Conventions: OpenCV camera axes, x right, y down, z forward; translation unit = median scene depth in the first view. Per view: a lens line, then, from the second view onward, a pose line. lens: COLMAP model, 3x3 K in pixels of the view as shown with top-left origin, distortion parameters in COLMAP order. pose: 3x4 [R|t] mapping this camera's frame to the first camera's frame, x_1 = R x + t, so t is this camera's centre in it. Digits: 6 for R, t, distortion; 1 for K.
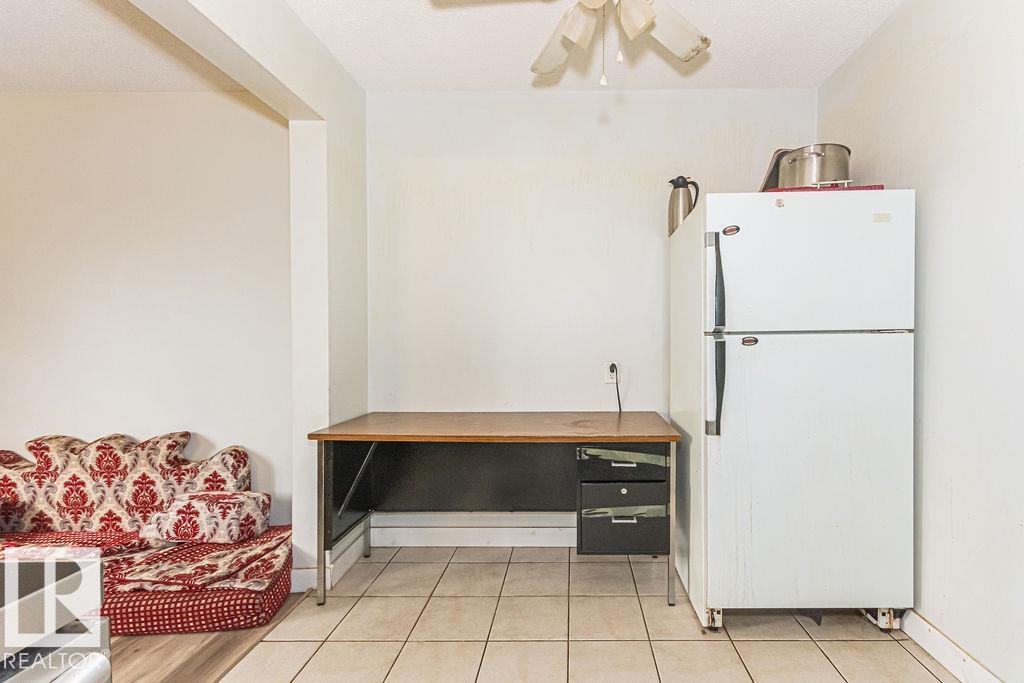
lens RADIAL K [[461.5, 0, 567.9], [0, 461.5, 352.8], [0, 0, 1]] dist [0.007766, 0.000475]
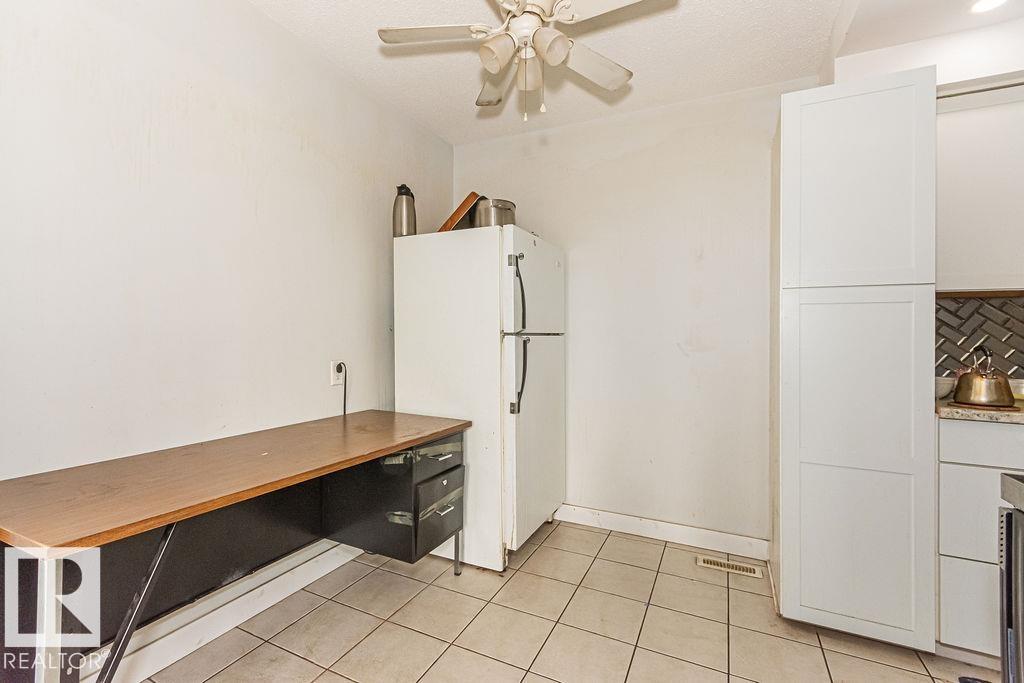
lens RADIAL K [[461.5, 0, 483.8], [0, 461.5, 346.3], [0, 0, 1]] dist [0.007766, 0.000475]
pose [[0.447510, -0.001786, 0.894277, -0.767734], [0.013588, 0.999896, -0.004803, -0.002026], [-0.894176, 0.014301, 0.447488, 0.447822]]
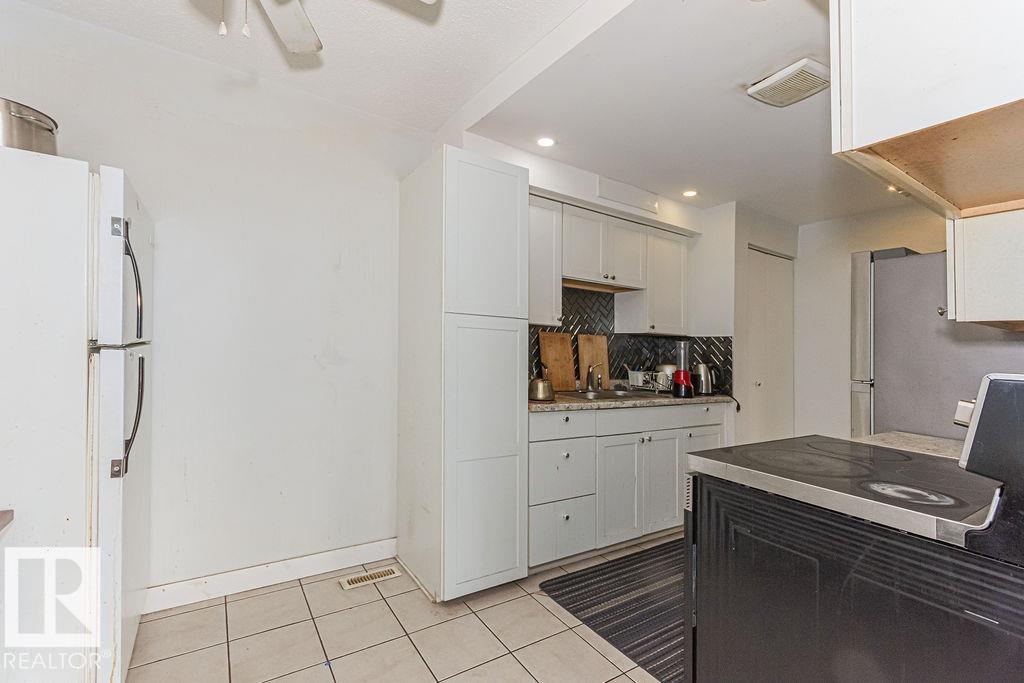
lens RADIAL K [[461.5, 0, 508.0], [0, 461.5, 337.4], [0, 0, 1]] dist [0.007766, 0.000475]
pose [[-0.564101, 0.005540, 0.825687, -0.629960], [-0.004719, 0.999940, -0.009934, -0.046558], [-0.825692, -0.009500, -0.564041, 0.801761]]
